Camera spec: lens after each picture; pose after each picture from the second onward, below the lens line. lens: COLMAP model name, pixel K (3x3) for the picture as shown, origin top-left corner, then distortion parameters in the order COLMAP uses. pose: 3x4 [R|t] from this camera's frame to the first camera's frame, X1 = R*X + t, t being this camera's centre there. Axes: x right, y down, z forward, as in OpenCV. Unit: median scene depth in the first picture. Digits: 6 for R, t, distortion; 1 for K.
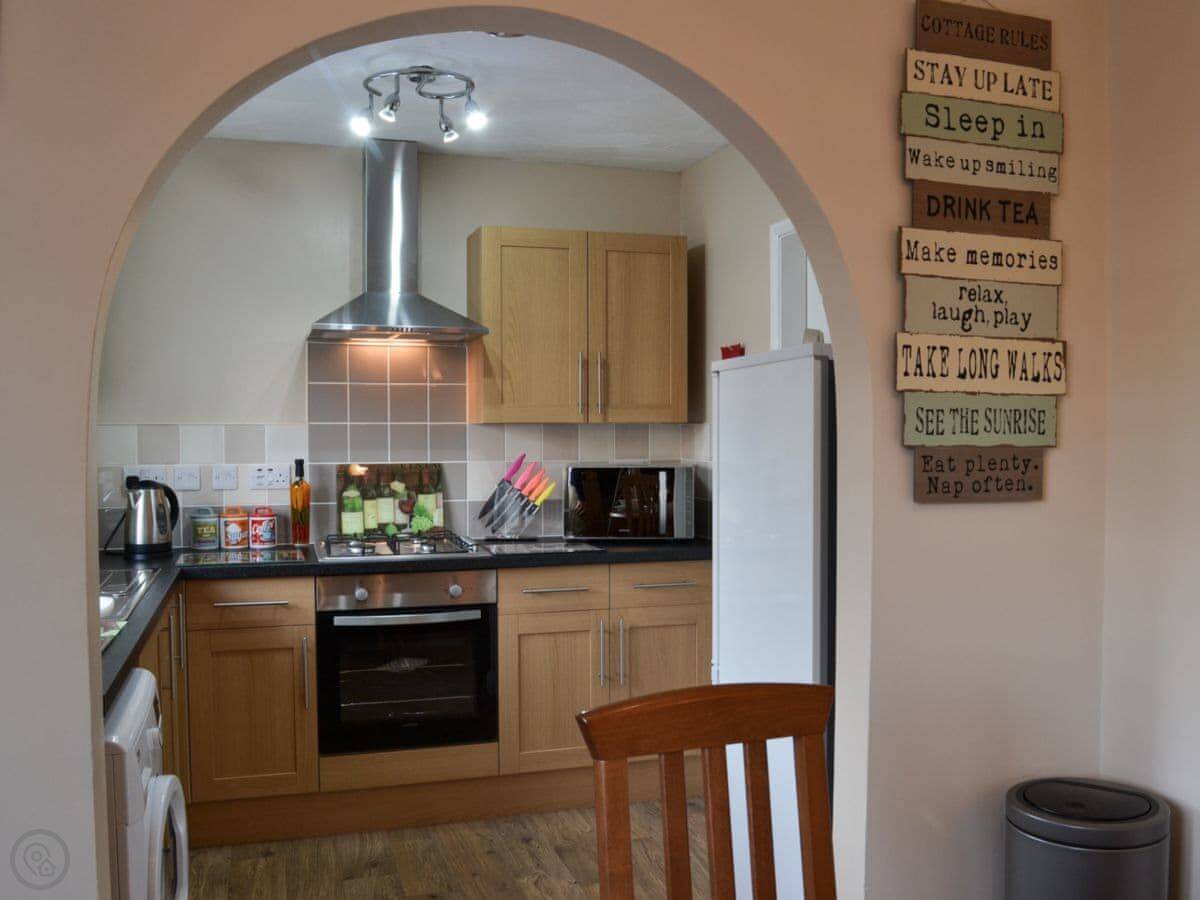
lens RADIAL K [[1083.5, 0, 598.6], [0, 1083.5, 492.6], [0, 0, 1]] dist [-0.013888, -0.001500]
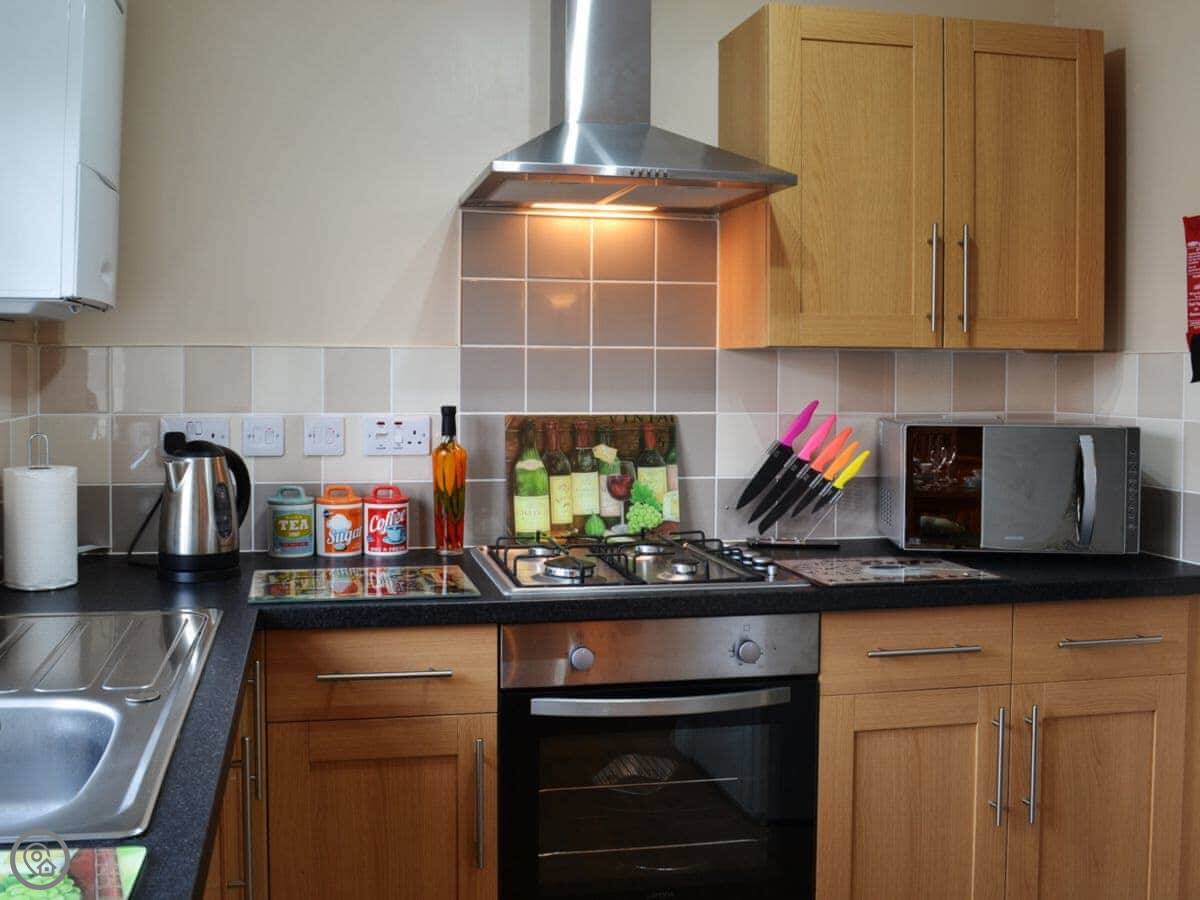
lens RADIAL K [[1289.4, 0, 600.0], [0, 1289.4, 450.0], [0, 0, 1]] dist [0.002451, -0.248181]
pose [[0.995776, 0.012807, -0.090917, -0.128255], [-0.012711, 0.999918, 0.001640, -0.008986], [0.090931, -0.000477, 0.995857, 0.303698]]
